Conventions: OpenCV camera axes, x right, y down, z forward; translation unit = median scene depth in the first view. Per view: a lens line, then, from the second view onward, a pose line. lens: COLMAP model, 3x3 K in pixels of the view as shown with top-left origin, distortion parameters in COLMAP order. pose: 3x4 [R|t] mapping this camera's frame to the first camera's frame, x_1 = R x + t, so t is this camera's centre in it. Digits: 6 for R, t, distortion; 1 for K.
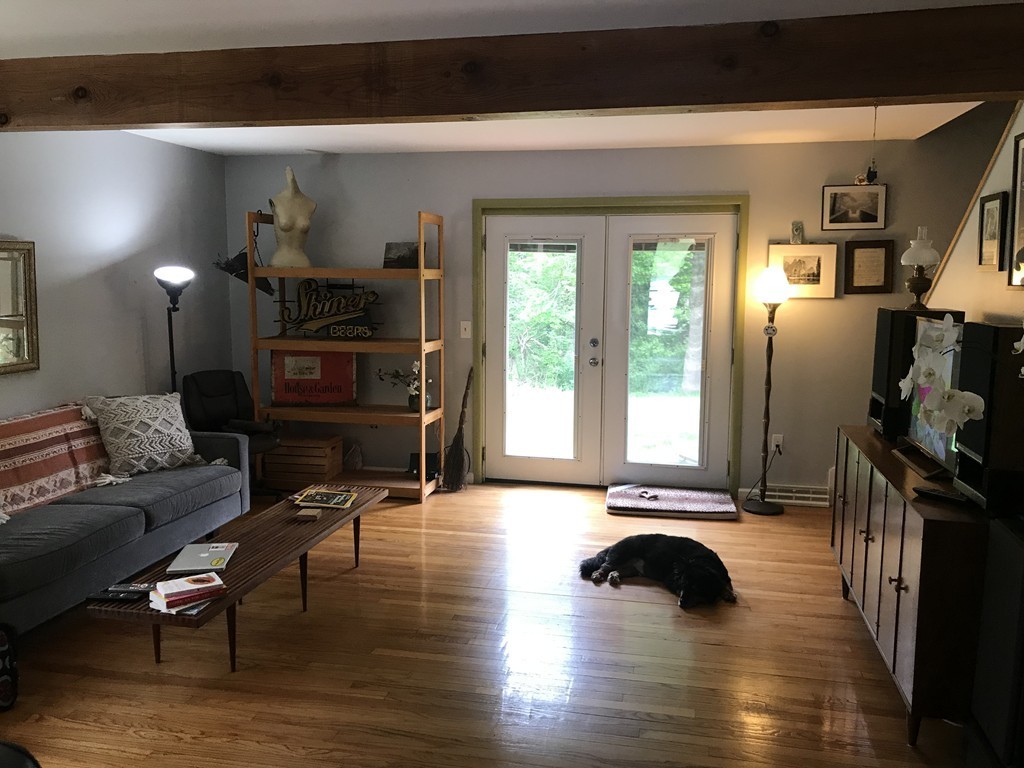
lens RADIAL K [[840.7, 0, 516.9], [0, 840.7, 376.1], [0, 0, 1]] dist [0.033075, -0.038977]
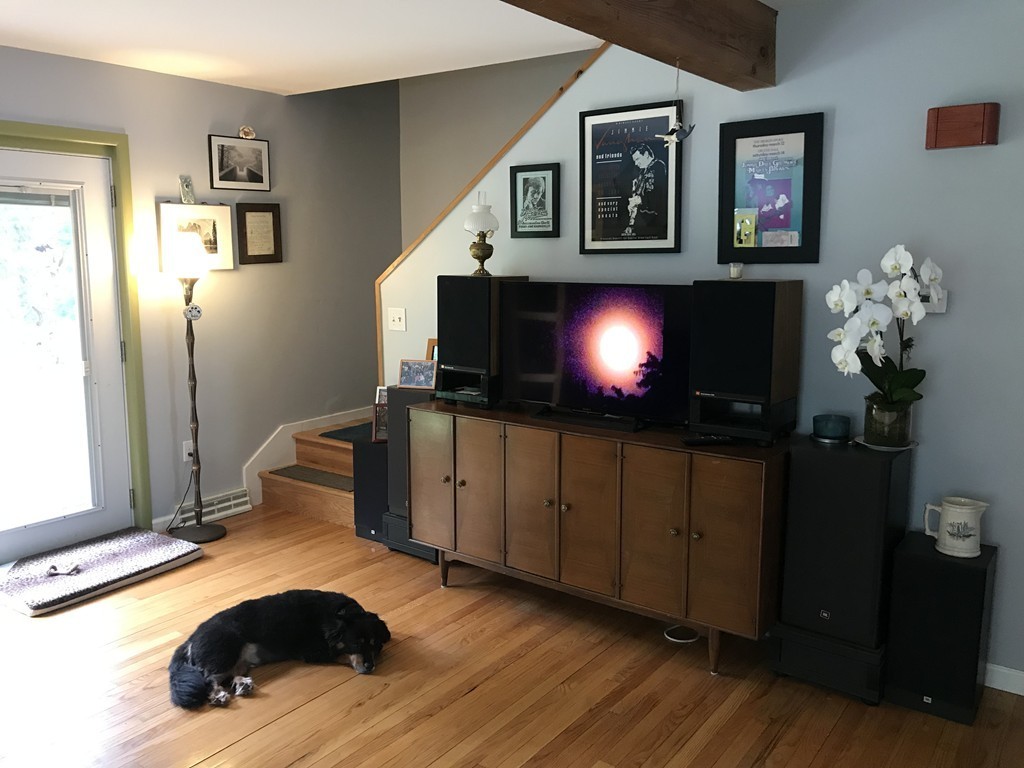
lens RADIAL K [[840.7, 0, 511.6], [0, 840.7, 369.3], [0, 0, 1]] dist [0.033075, -0.038977]
pose [[0.414003, -0.135681, 0.900107, -0.293833], [0.113409, 0.988813, 0.096890, -0.043381], [-0.903183, 0.061968, 0.424759, 0.390793]]
